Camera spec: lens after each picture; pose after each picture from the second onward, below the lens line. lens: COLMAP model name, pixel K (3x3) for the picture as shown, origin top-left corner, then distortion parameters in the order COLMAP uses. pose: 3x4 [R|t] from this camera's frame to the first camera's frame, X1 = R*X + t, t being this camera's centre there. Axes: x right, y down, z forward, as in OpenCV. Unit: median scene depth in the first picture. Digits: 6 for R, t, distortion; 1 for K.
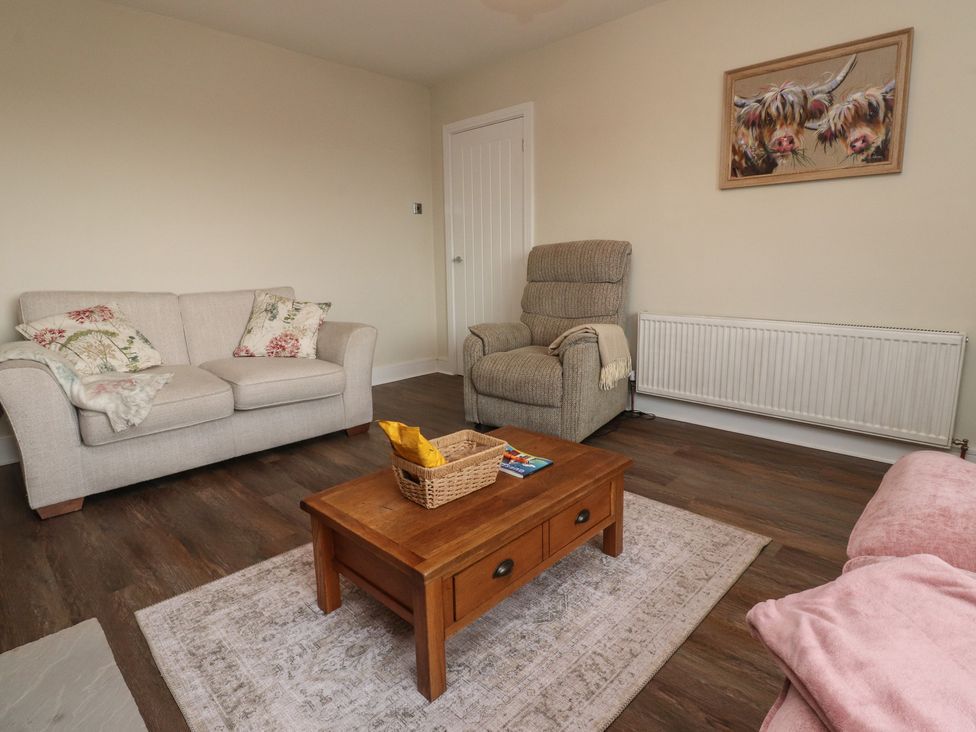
lens RADIAL K [[534.0, 0, 476.1], [0, 534.0, 363.0], [0, 0, 1]] dist [-0.001999, -0.021581]
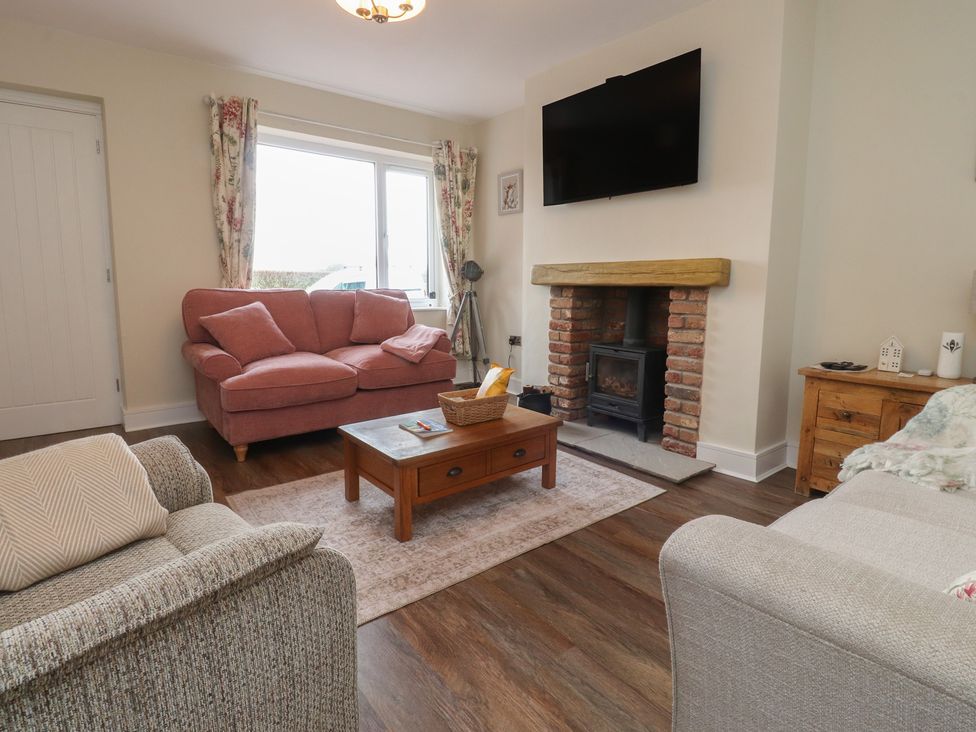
lens RADIAL K [[510.9, 0, 492.0], [0, 510.9, 349.1], [0, 0, 1]] dist [0.006314, -0.016748]
pose [[-0.994980, -0.006110, 0.099884, -0.235429], [0.025784, 0.948783, 0.314875, -0.428373], [-0.096692, 0.315870, -0.943863, 2.215582]]
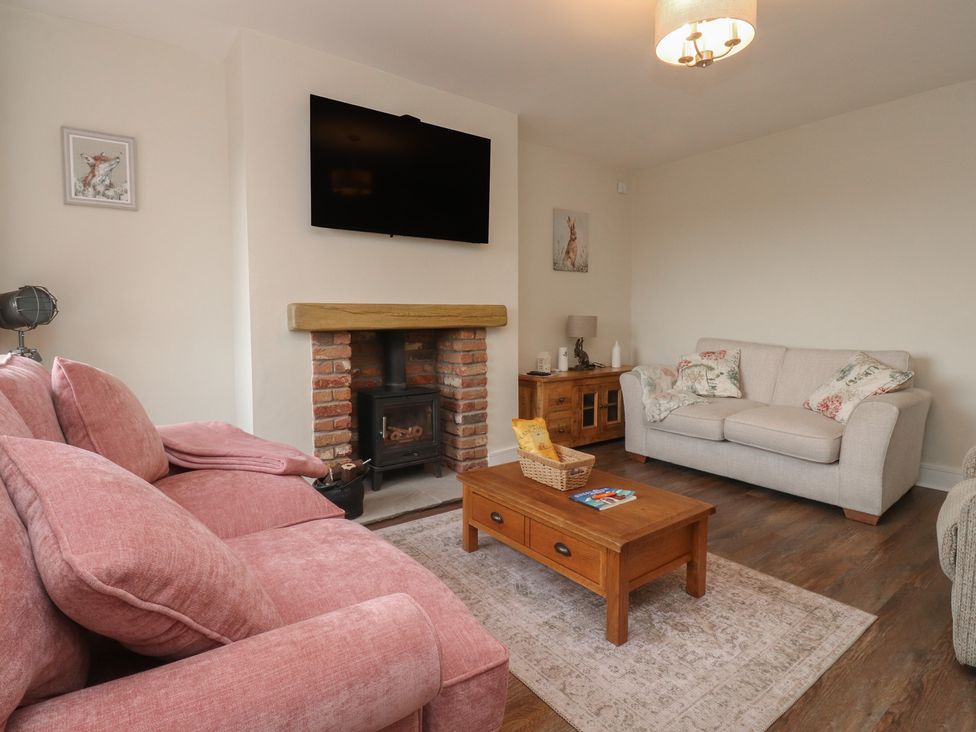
lens RADIAL K [[510.9, 0, 492.0], [0, 510.9, 349.1], [0, 0, 1]] dist [0.006314, -0.016748]
pose [[-0.143876, 0.078740, -0.986458, 1.227461], [-0.183302, 0.977459, 0.104756, -0.219406], [0.972471, 0.195891, -0.126200, 0.858695]]
